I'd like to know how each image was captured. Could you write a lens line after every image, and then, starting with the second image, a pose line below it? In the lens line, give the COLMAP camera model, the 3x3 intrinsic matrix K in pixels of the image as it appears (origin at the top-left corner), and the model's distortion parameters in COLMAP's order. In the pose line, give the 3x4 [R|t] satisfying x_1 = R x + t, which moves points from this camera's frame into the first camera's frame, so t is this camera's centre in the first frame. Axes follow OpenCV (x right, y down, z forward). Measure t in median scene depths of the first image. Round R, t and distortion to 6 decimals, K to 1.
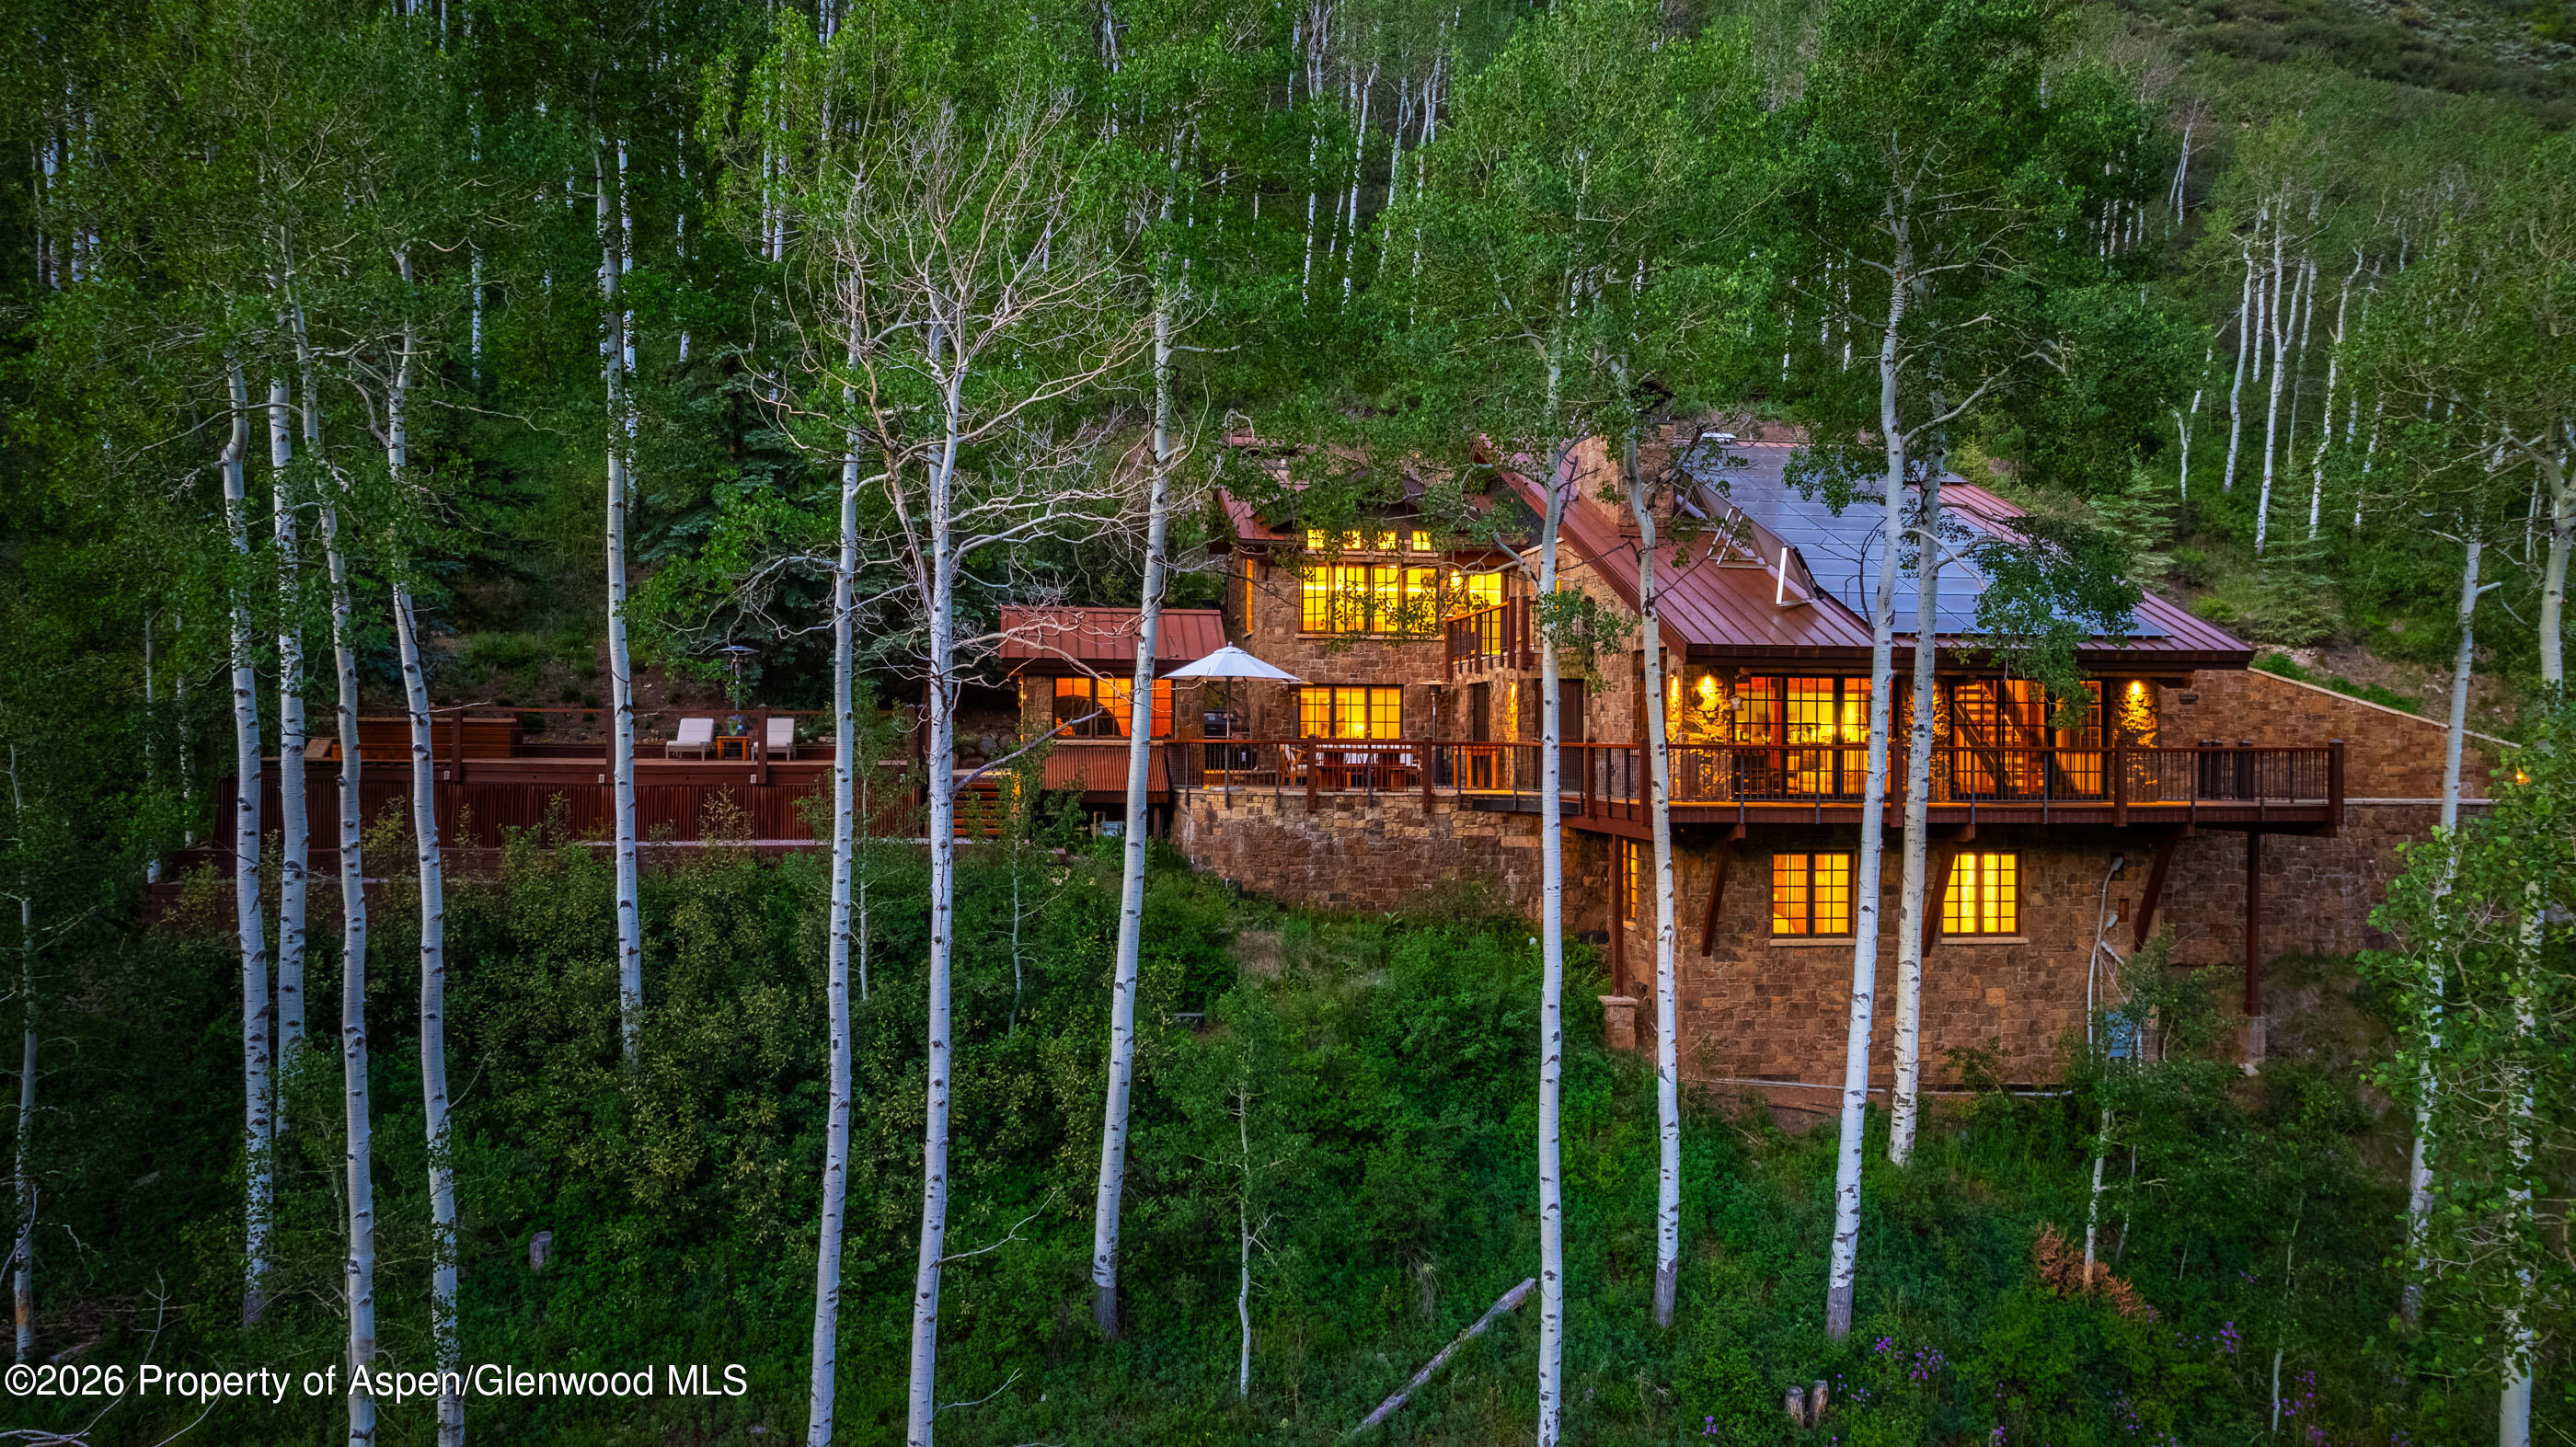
lens RADIAL K [[1799.7, 0, 1268.1], [0, 1799.7, 723.5], [0, 0, 1]] dist [-0.007119, -0.005040]
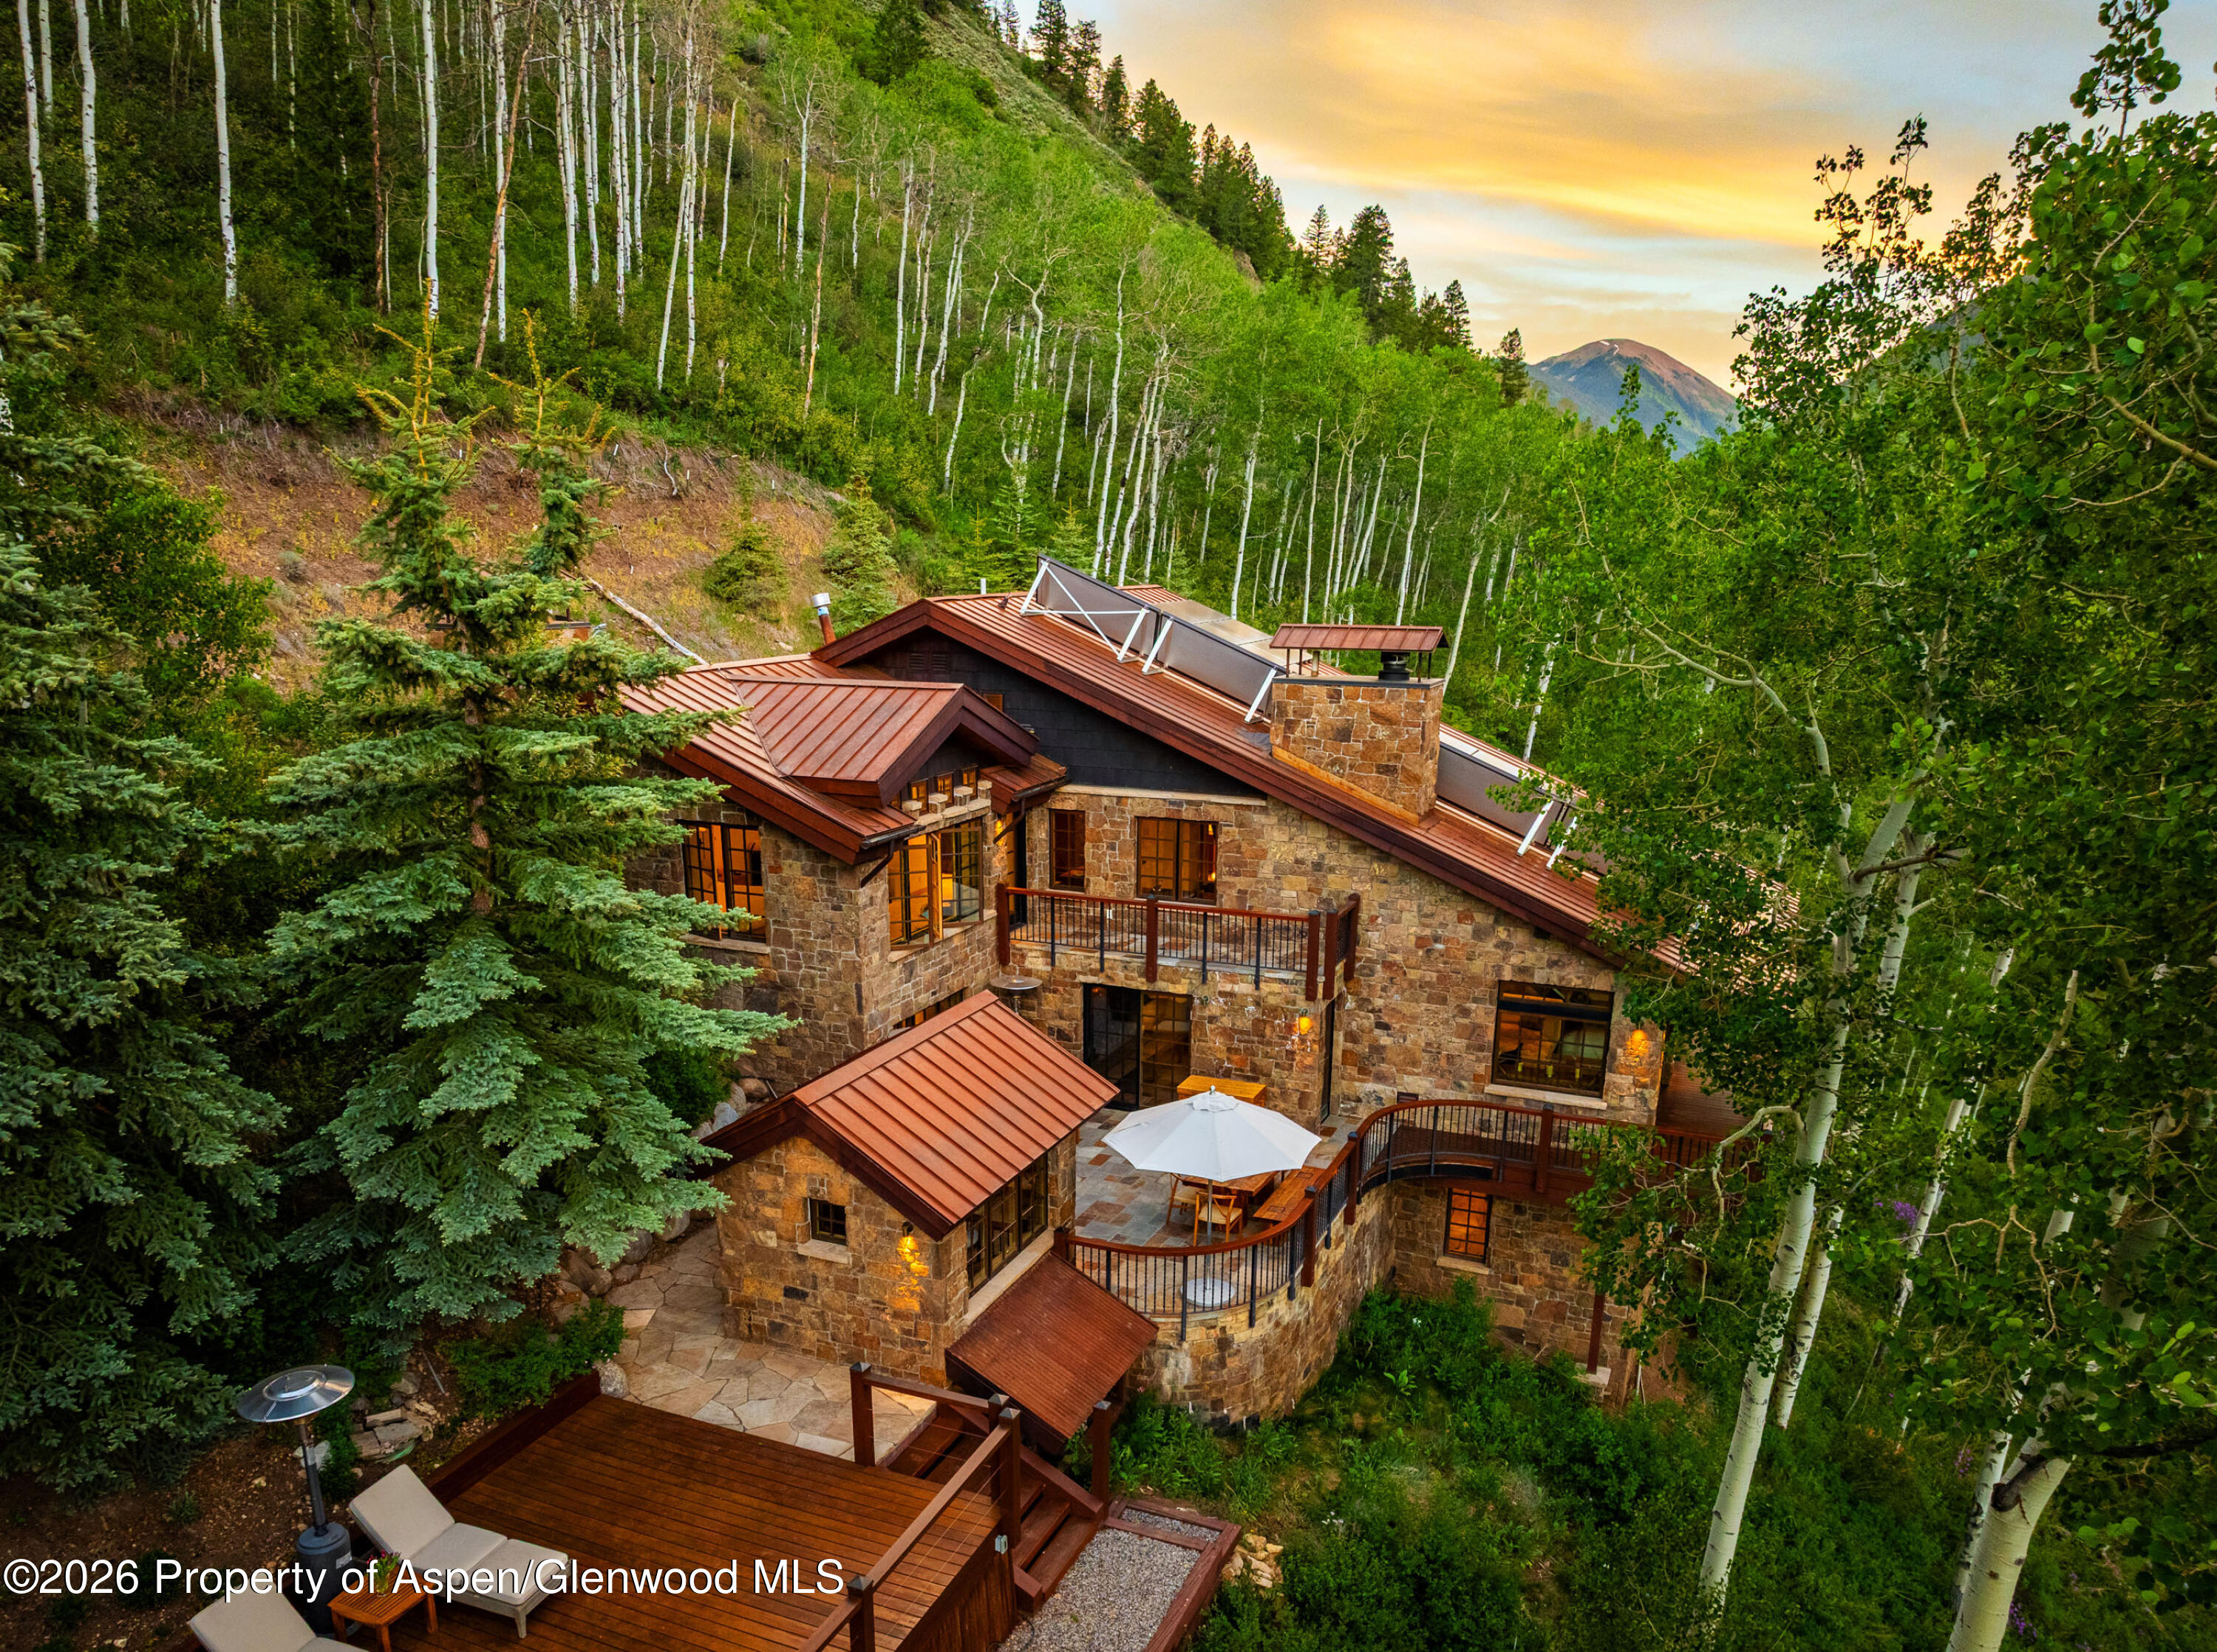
lens RADIAL K [[1594.2, 0, 1089.0], [0, 1594.2, 1014.5], [0, 0, 1]] dist [-0.011069, -0.012304]
pose [[0.521214, -0.253469, 0.814917, -0.518482], [-0.006510, 0.953668, 0.300790, -0.248429], [-0.853401, -0.162081, 0.495415, 0.772423]]
